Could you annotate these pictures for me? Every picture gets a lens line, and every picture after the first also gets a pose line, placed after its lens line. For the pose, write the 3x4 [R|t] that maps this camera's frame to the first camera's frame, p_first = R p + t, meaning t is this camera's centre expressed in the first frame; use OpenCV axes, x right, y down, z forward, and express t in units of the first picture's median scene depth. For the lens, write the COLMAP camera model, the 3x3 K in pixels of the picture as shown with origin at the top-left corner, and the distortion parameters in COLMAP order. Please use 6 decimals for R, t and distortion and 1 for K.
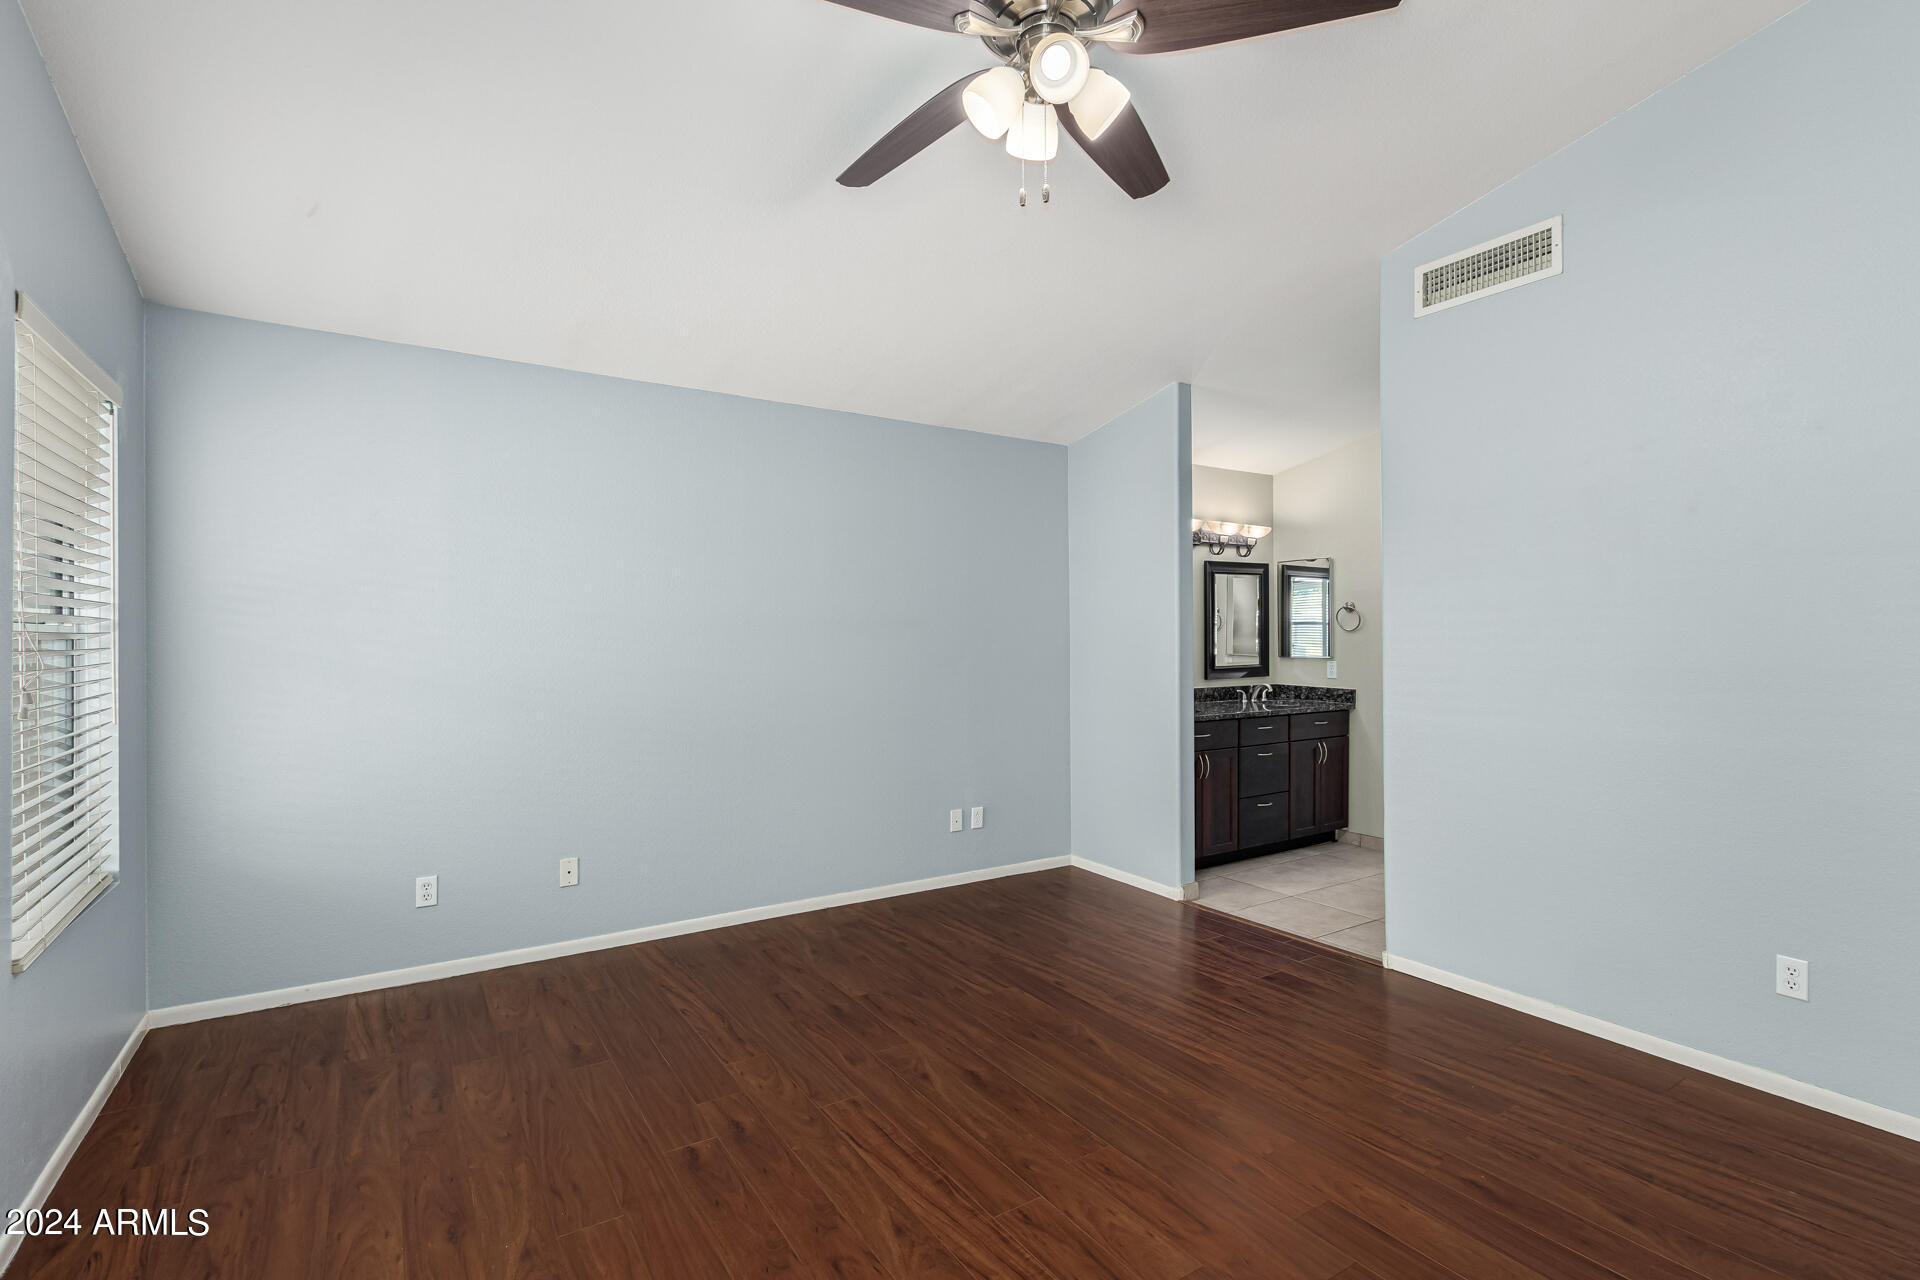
lens RADIAL K [[881.8, 0, 952.7], [0, 881.8, 626.0], [0, 0, 1]] dist [-0.002155, -0.000432]
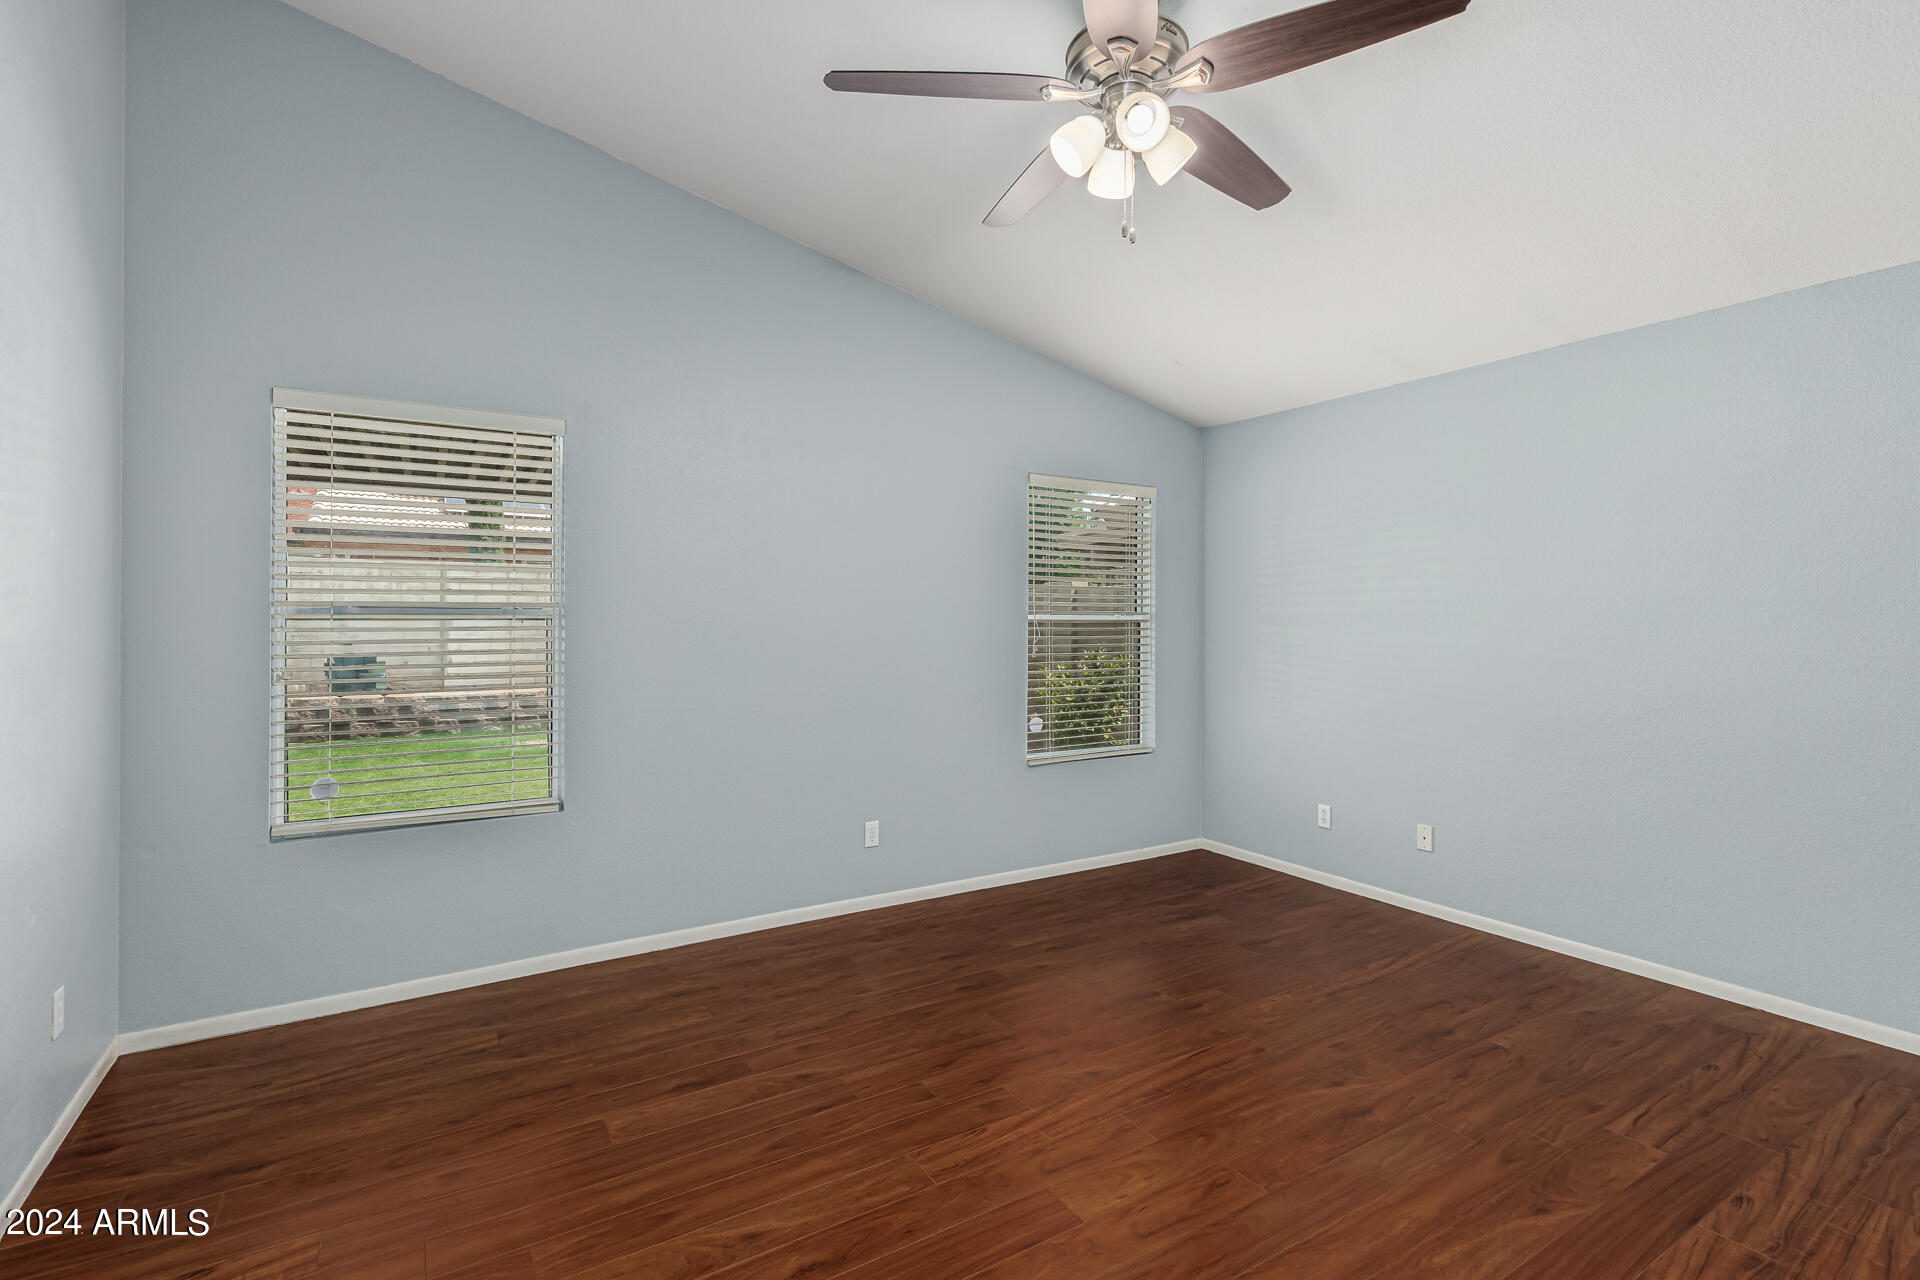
lens RADIAL K [[881.8, 0, 953.8], [0, 881.8, 643.6], [0, 0, 1]] dist [-0.002155, -0.000432]
pose [[-0.013032, 0.027580, -0.999535, 0.749941], [0.011275, 0.999560, 0.027434, 0.000090], [0.999852, -0.010913, -0.013338, 0.489188]]
